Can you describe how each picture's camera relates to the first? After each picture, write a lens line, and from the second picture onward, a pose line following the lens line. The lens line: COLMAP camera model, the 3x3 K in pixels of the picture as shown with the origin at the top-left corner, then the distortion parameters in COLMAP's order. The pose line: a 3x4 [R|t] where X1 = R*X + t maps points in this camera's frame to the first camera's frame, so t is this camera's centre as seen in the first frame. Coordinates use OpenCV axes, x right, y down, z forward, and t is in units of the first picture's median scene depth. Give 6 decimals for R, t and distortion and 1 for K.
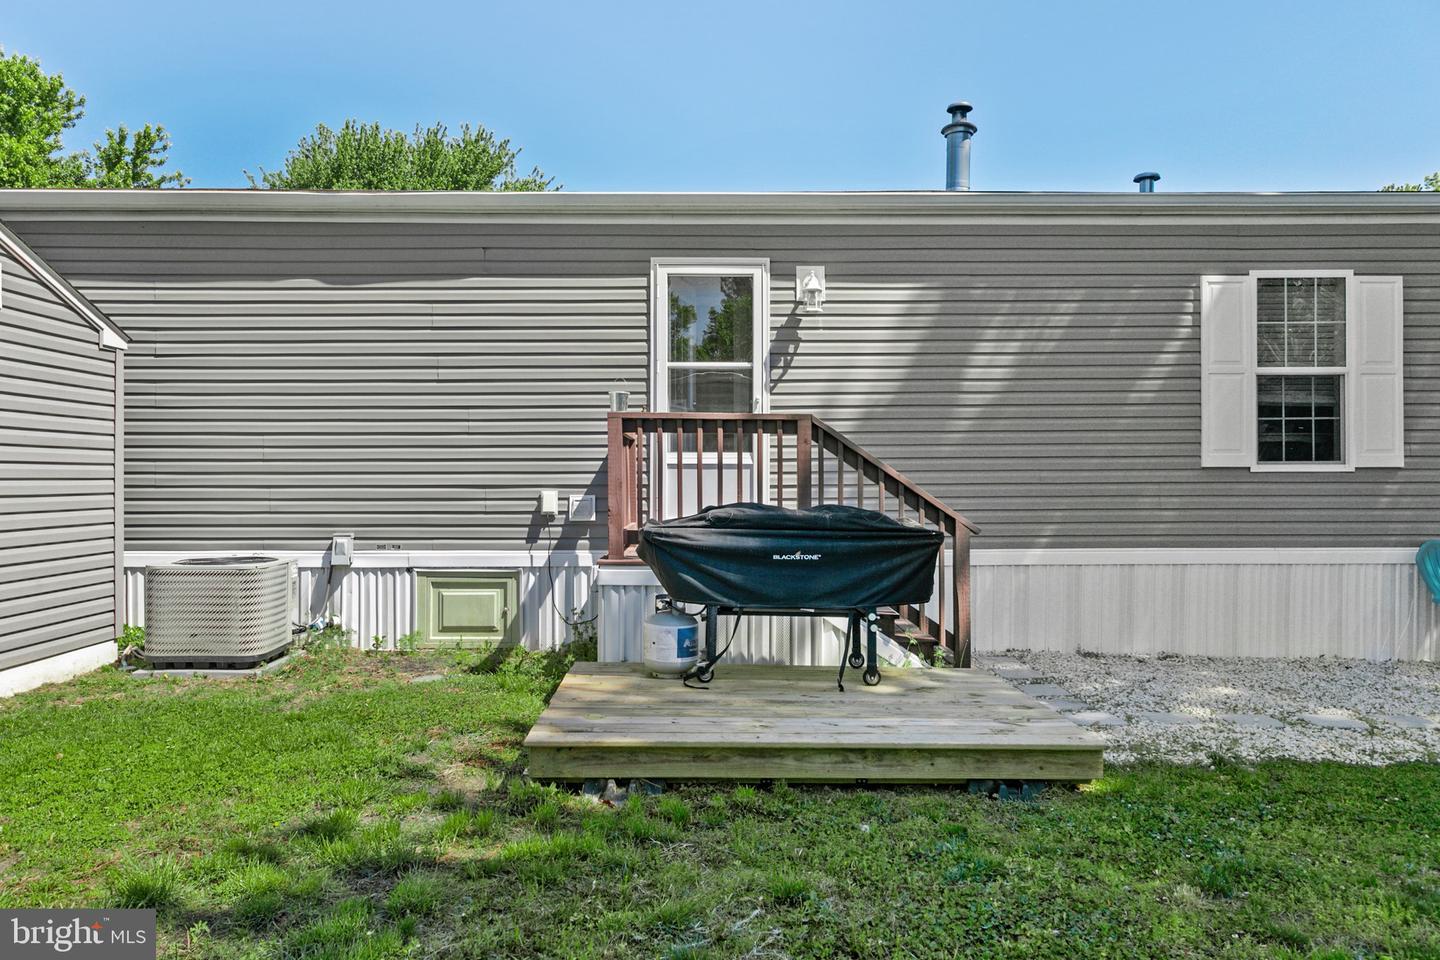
lens RADIAL K [[950.5, 0, 716.7], [0, 950.5, 481.8], [0, 0, 1]] dist [0.008214, 0.000108]
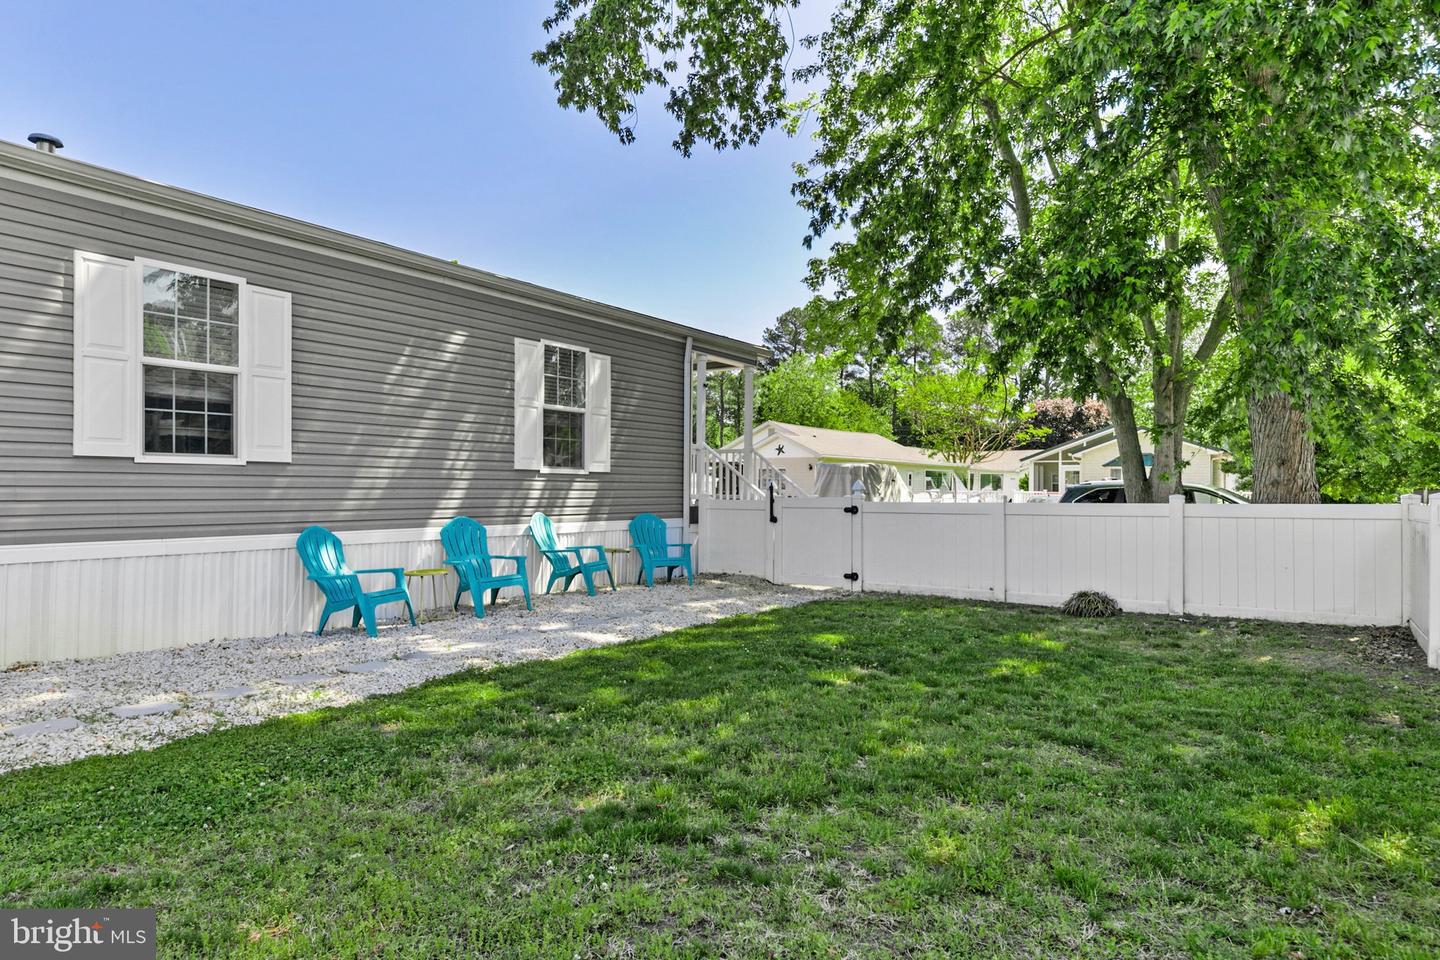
lens RADIAL K [[833.1, 0, 730.7], [0, 833.1, 477.9], [0, 0, 1]] dist [0.008116, -0.002140]
pose [[0.568449, 0.015645, 0.822570, 0.203534], [-0.000105, 0.999821, -0.018944, 0.021551], [-0.822719, 0.010683, 0.568348, 0.011085]]
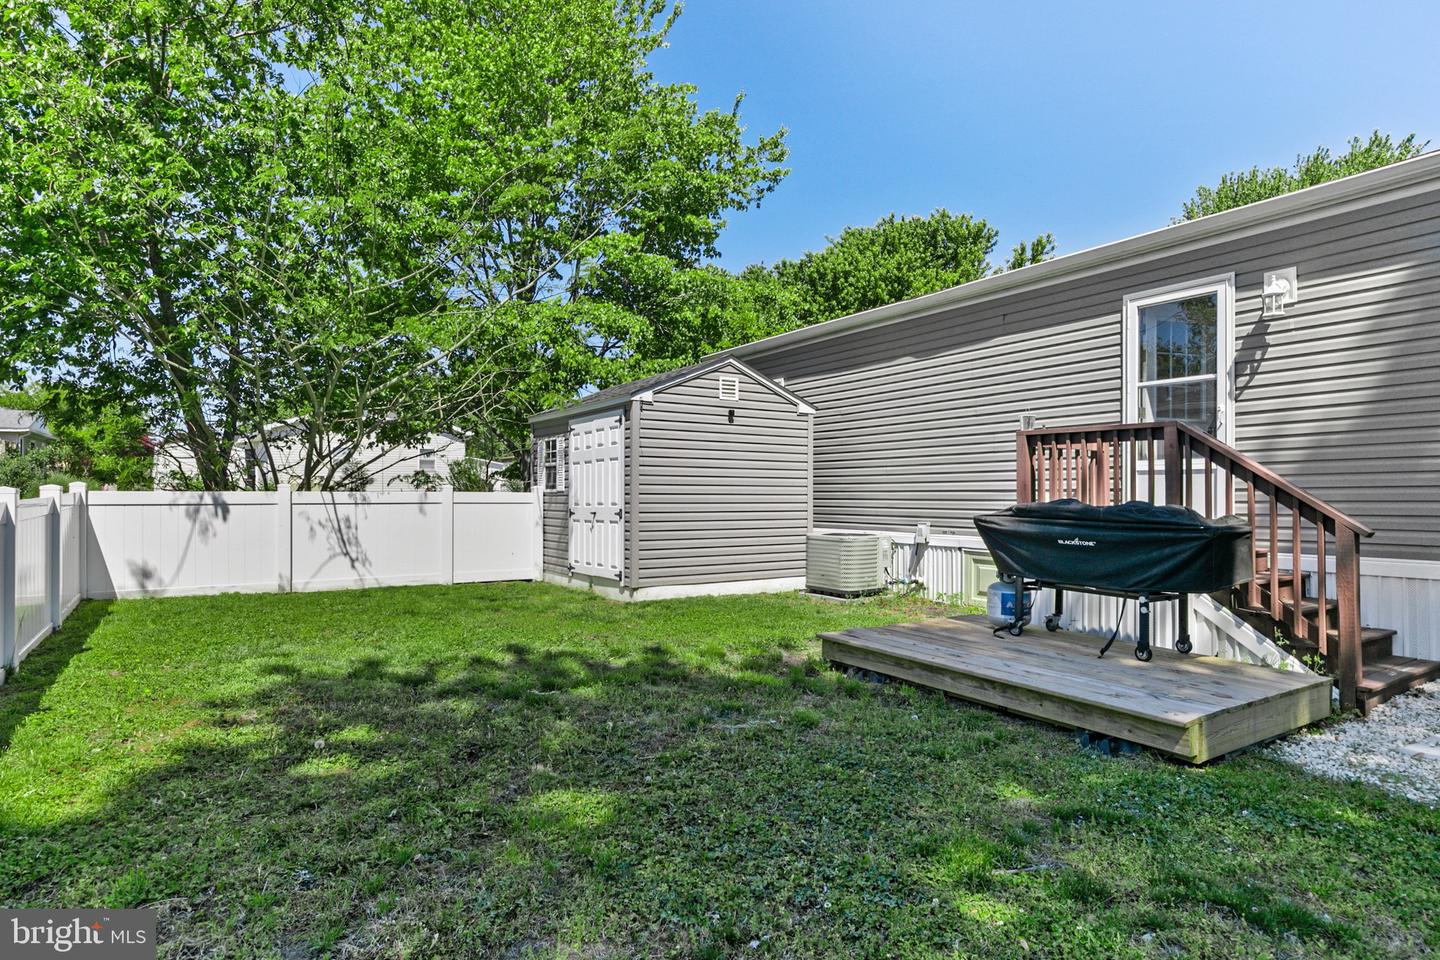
lens RADIAL K [[784.5, 0, 719.8], [0, 784.5, 488.2], [0, 0, 1]] dist [0.003769, 0.000570]
pose [[0.542875, -0.006721, -0.839787, 0.474489], [-0.006029, 0.999911, -0.011900, 0.017163], [0.839792, 0.011524, 0.542786, 0.053486]]
